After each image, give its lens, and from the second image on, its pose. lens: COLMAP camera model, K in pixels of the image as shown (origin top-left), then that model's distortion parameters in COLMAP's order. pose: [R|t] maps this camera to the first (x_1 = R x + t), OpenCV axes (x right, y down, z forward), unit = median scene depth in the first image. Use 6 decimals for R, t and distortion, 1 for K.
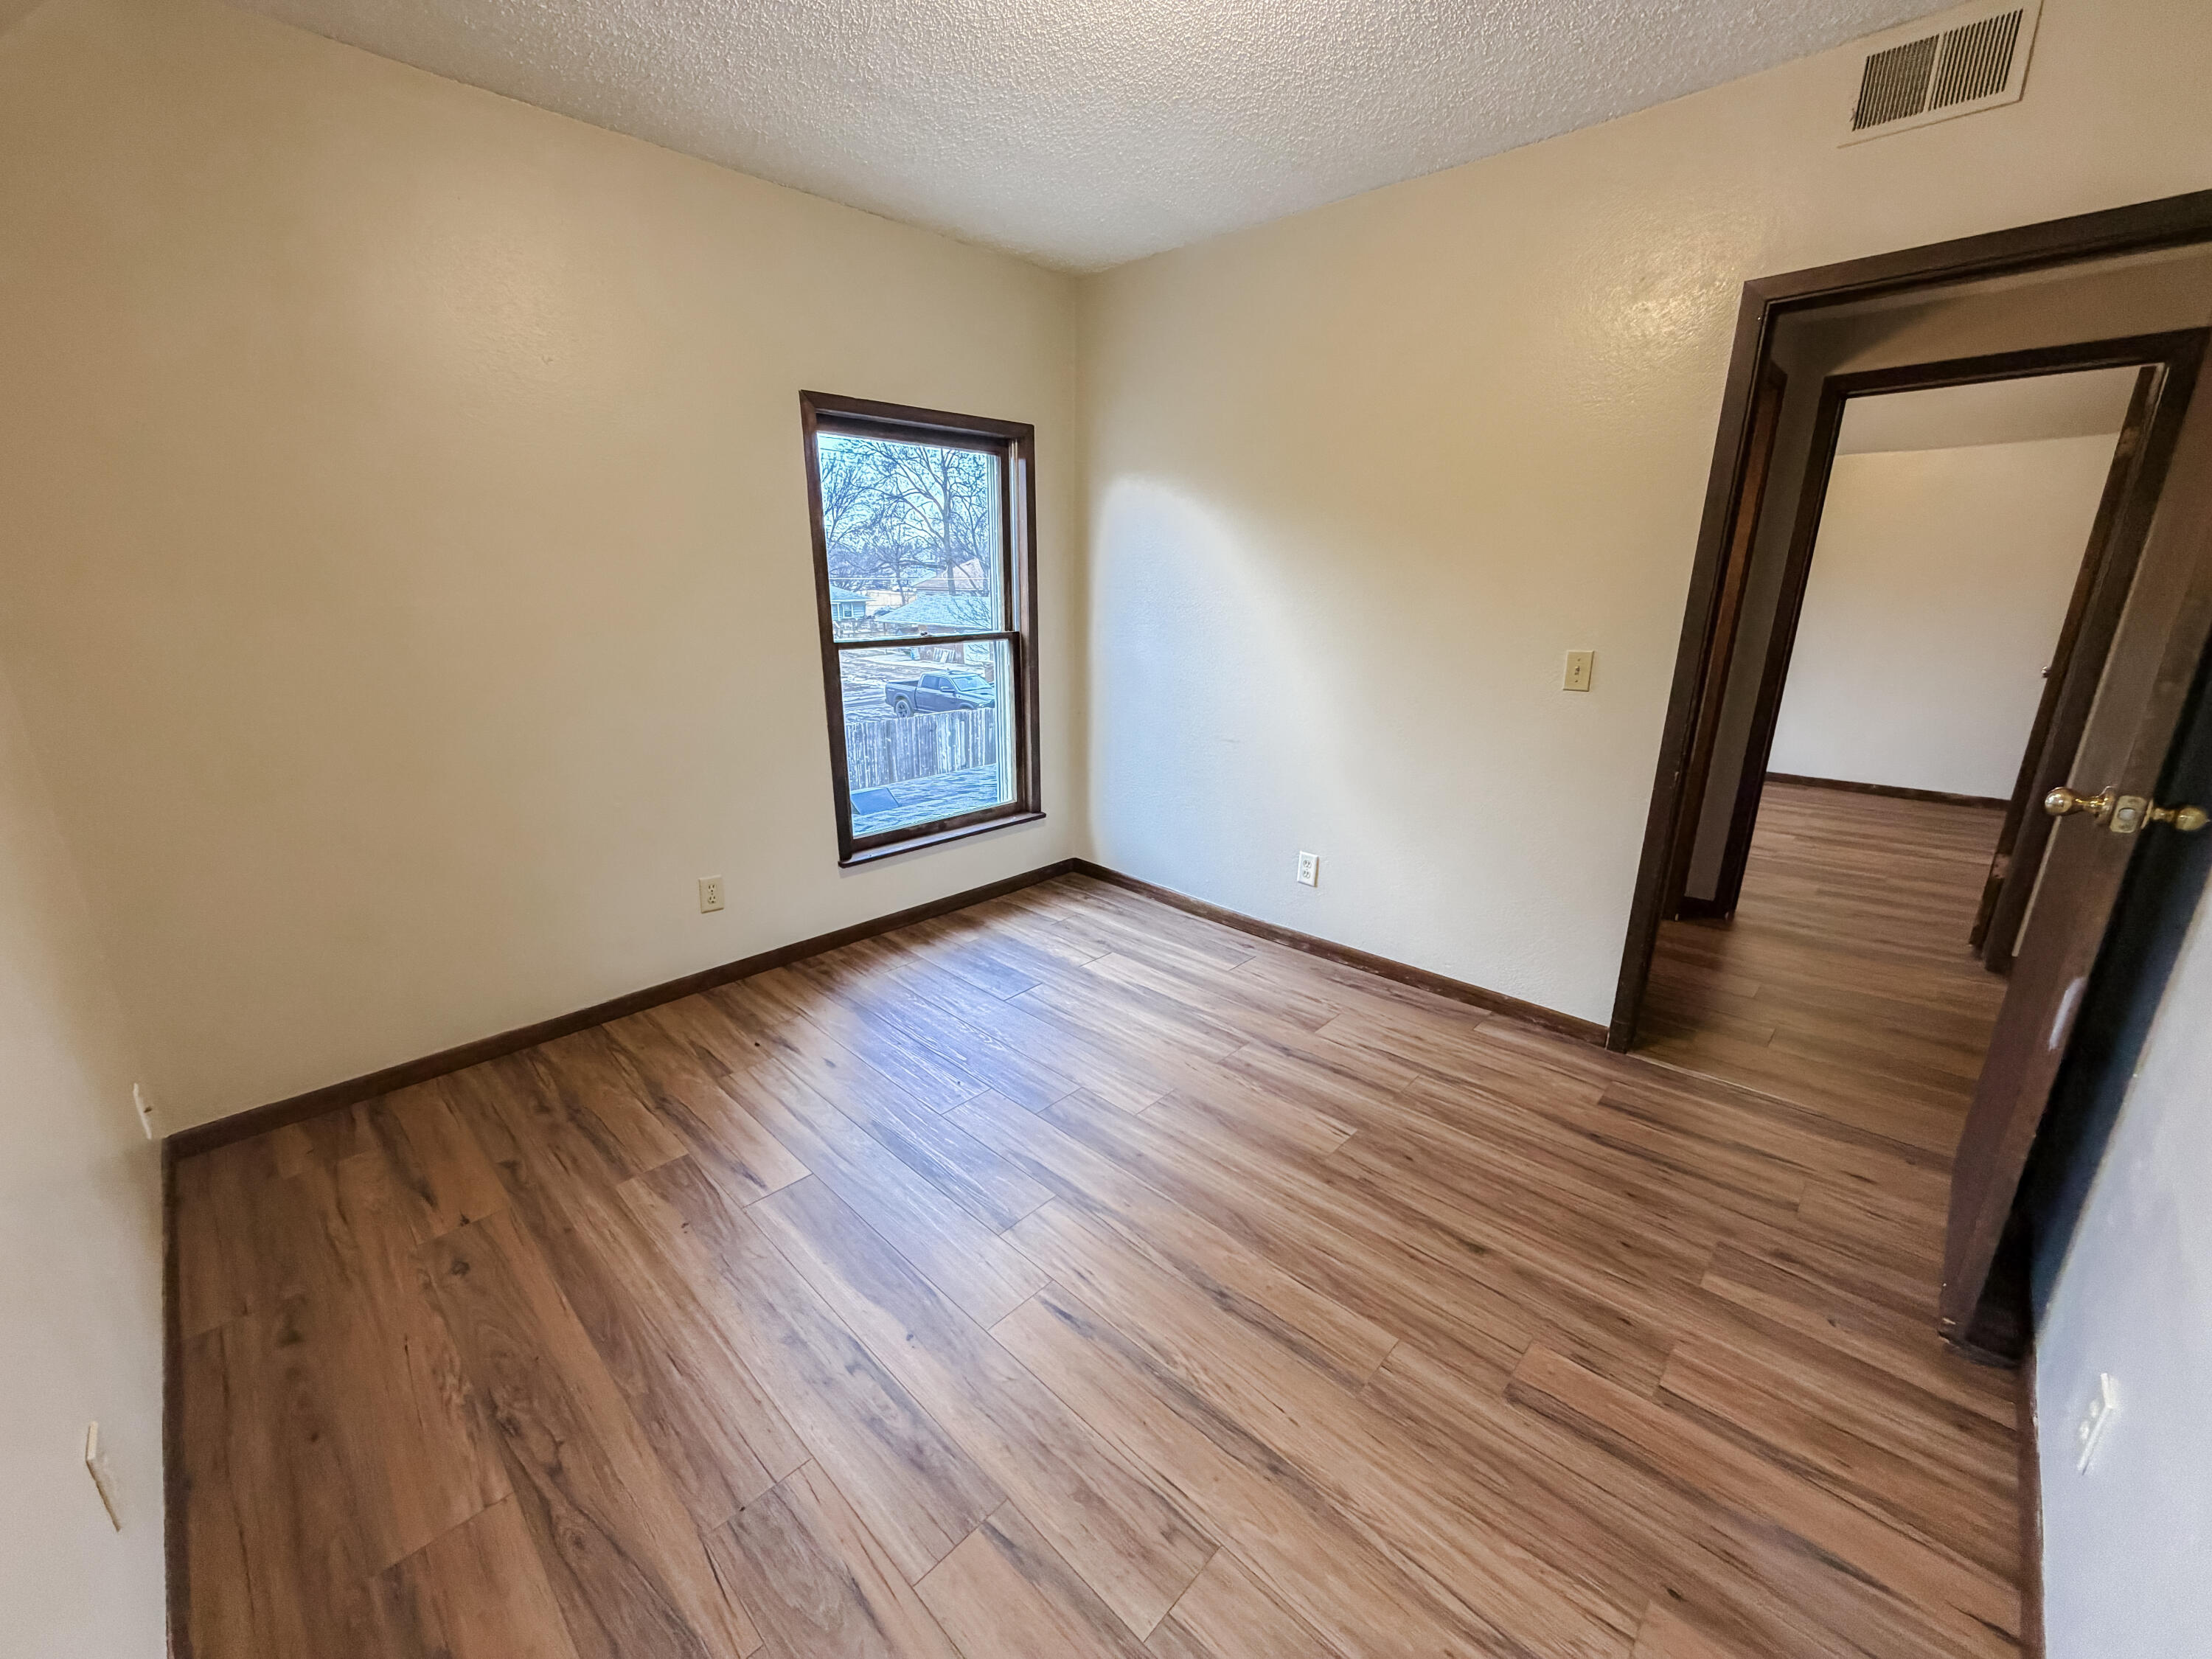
lens RADIAL K [[881.1, 0, 1096.5], [0, 881.1, 828.6], [0, 0, 1]] dist [-0.000600, -0.000027]
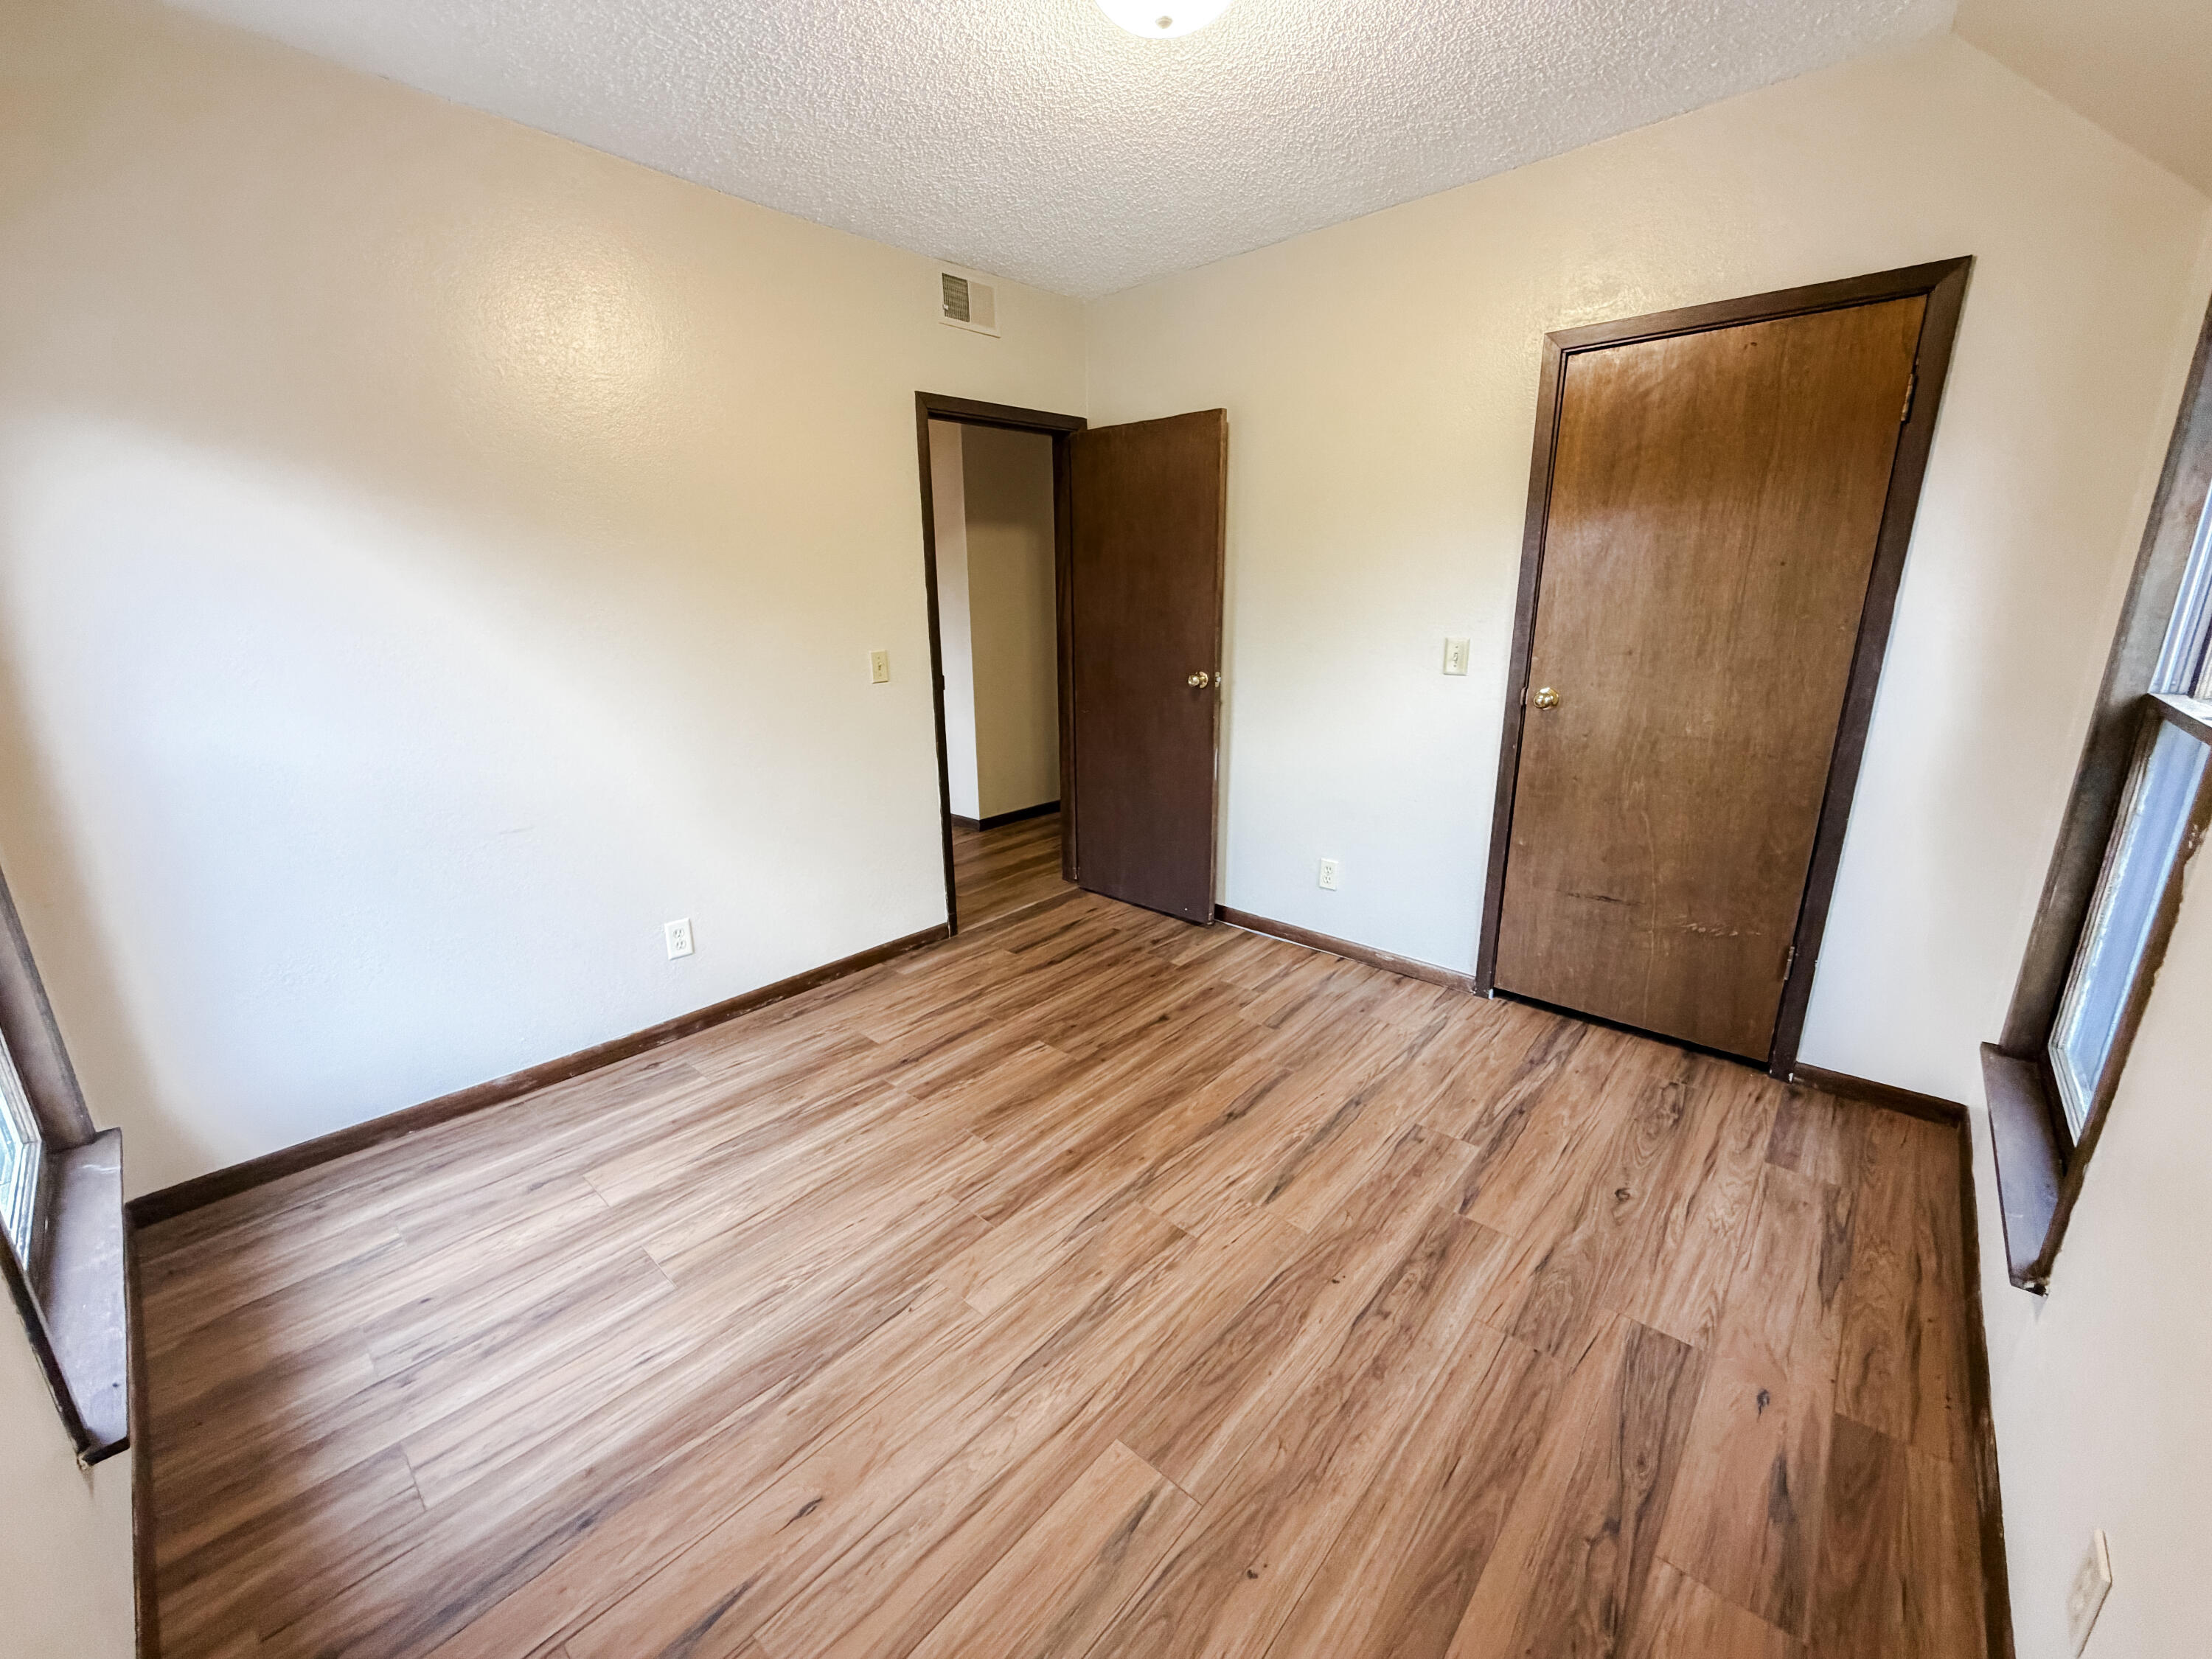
lens RADIAL K [[881.1, 0, 1096.5], [0, 881.1, 828.6], [0, 0, 1]] dist [-0.000600, -0.000027]
pose [[-0.034587, -0.262443, 0.964328, -0.870932], [0.289727, 0.920836, 0.260998, -0.242434], [-0.956484, 0.288419, 0.044188, 0.846229]]
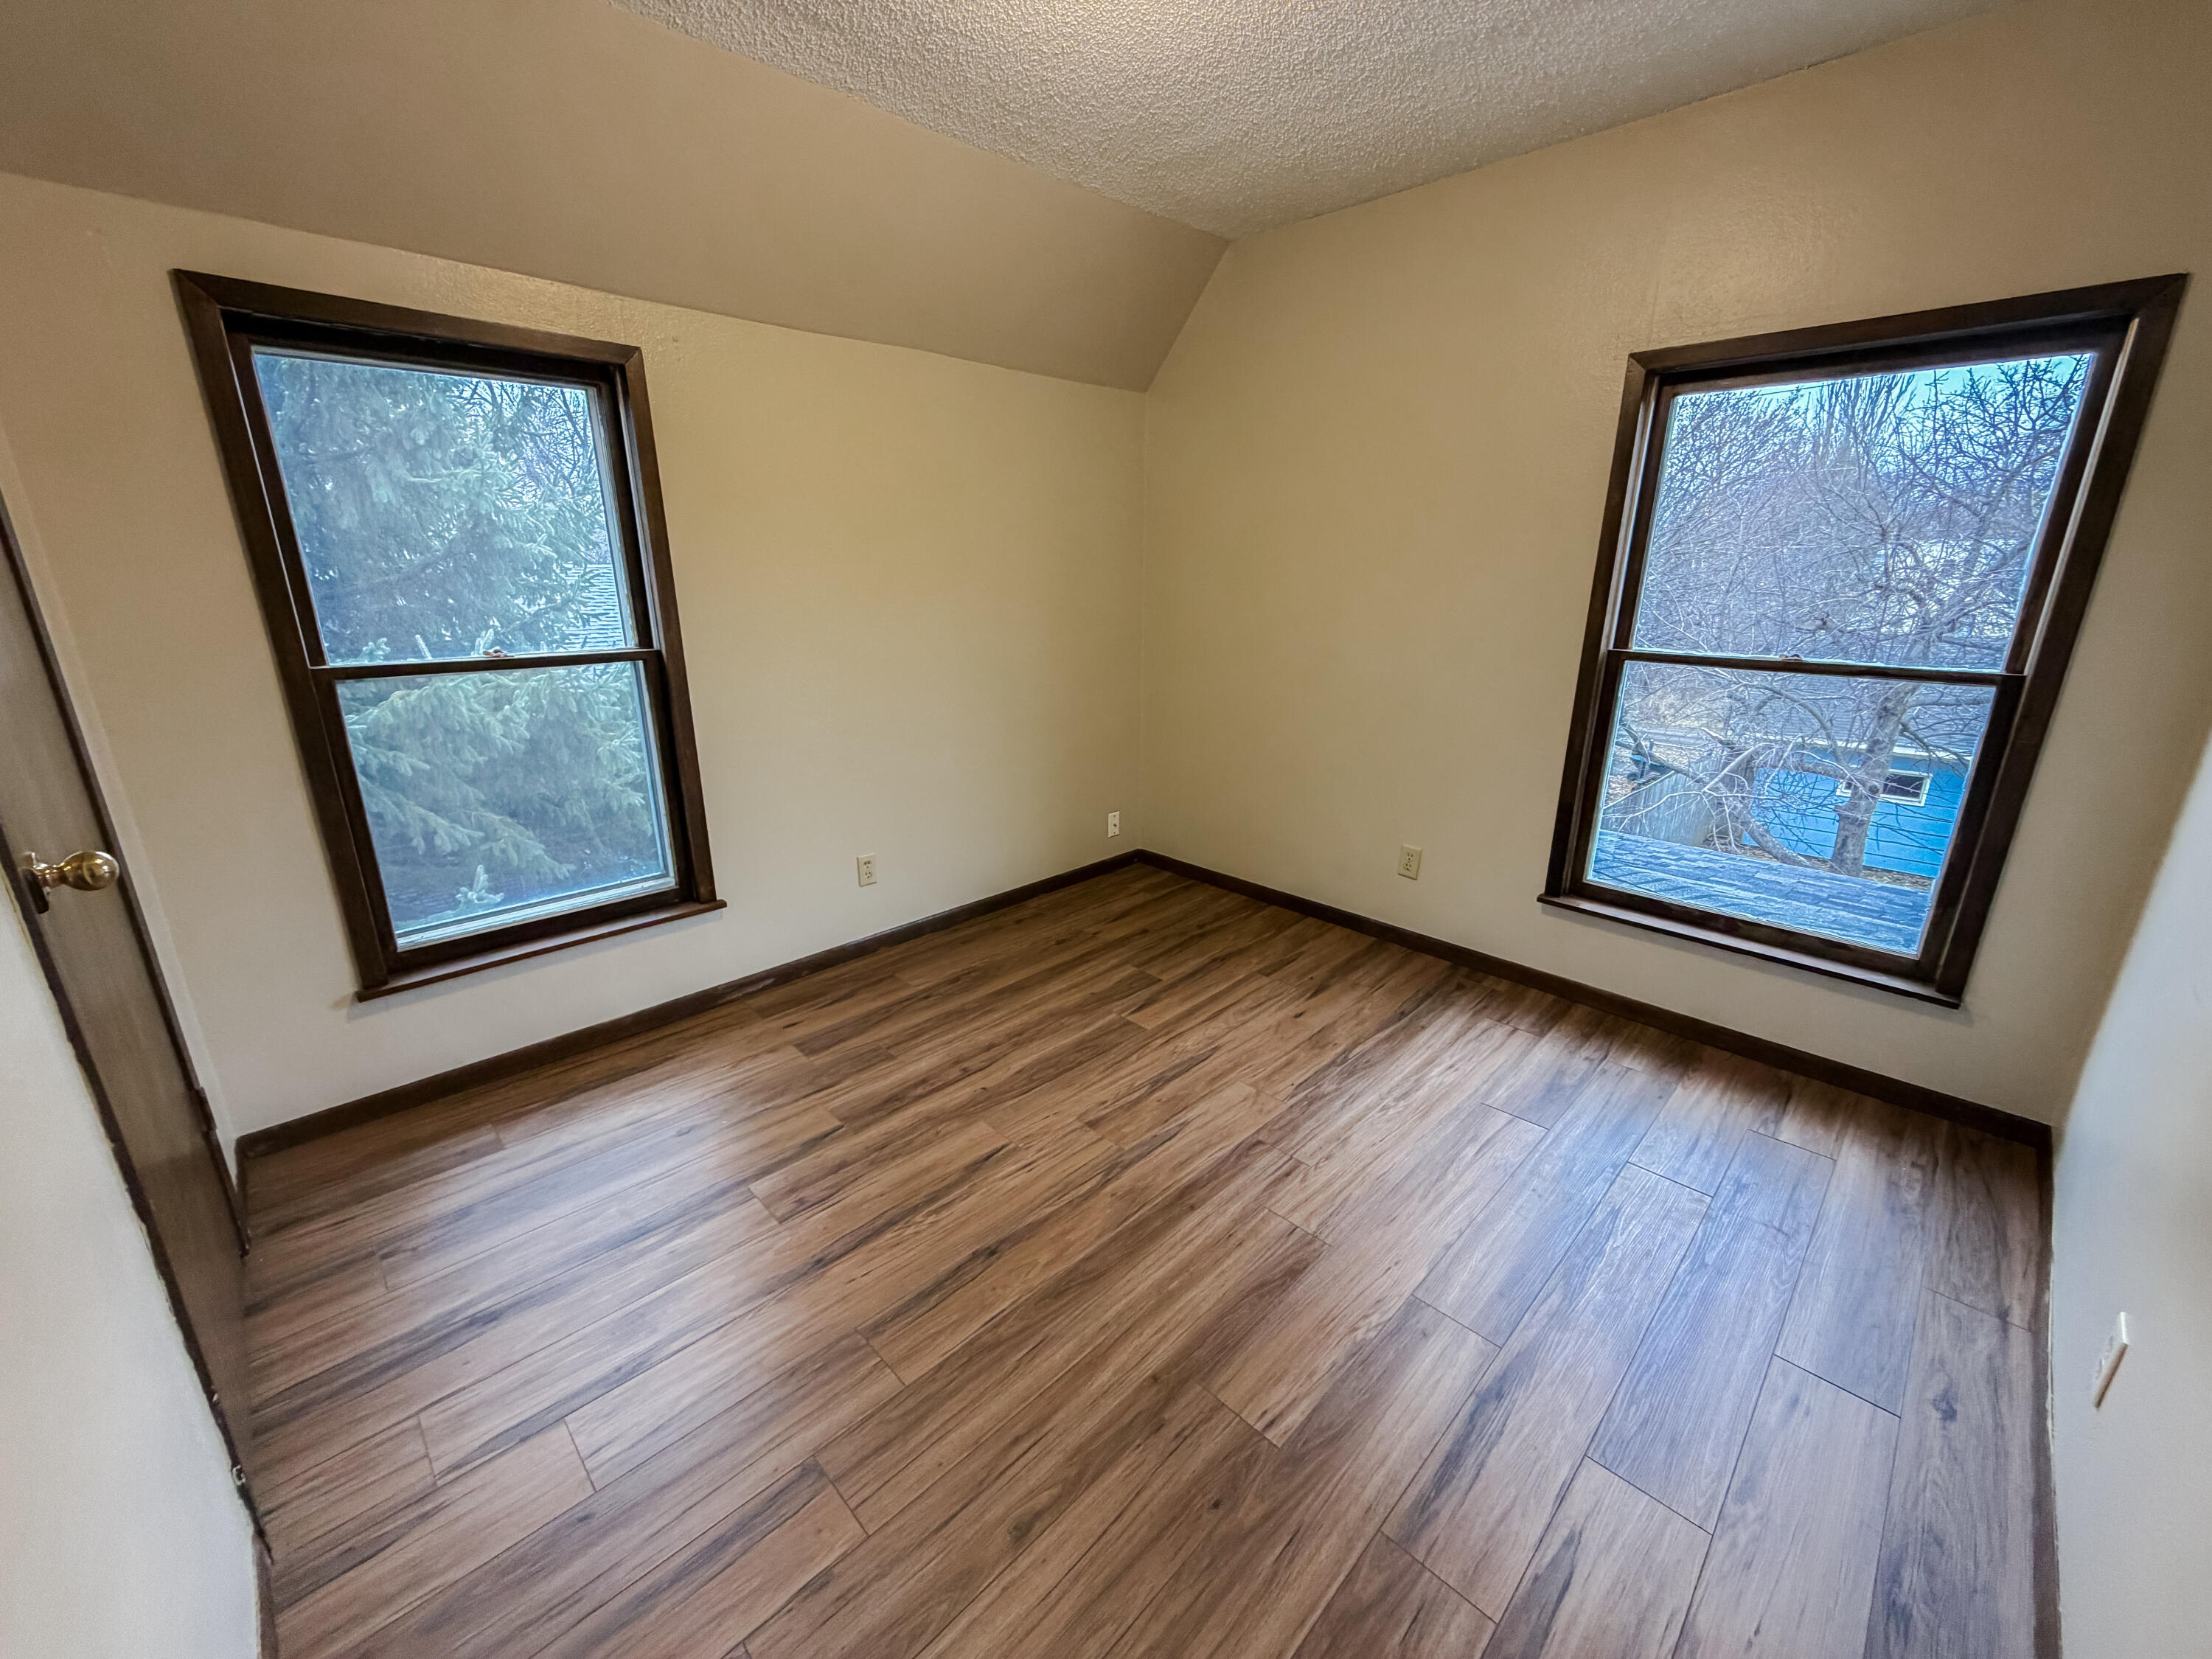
lens RADIAL K [[881.1, 0, 1096.5], [0, 881.1, 828.6], [0, 0, 1]] dist [-0.000600, -0.000027]
pose [[-0.023810, 0.289786, -0.956795, 0.843227], [-0.277995, 0.917400, 0.284772, -0.232072], [0.960287, 0.272765, 0.058716, 0.769219]]
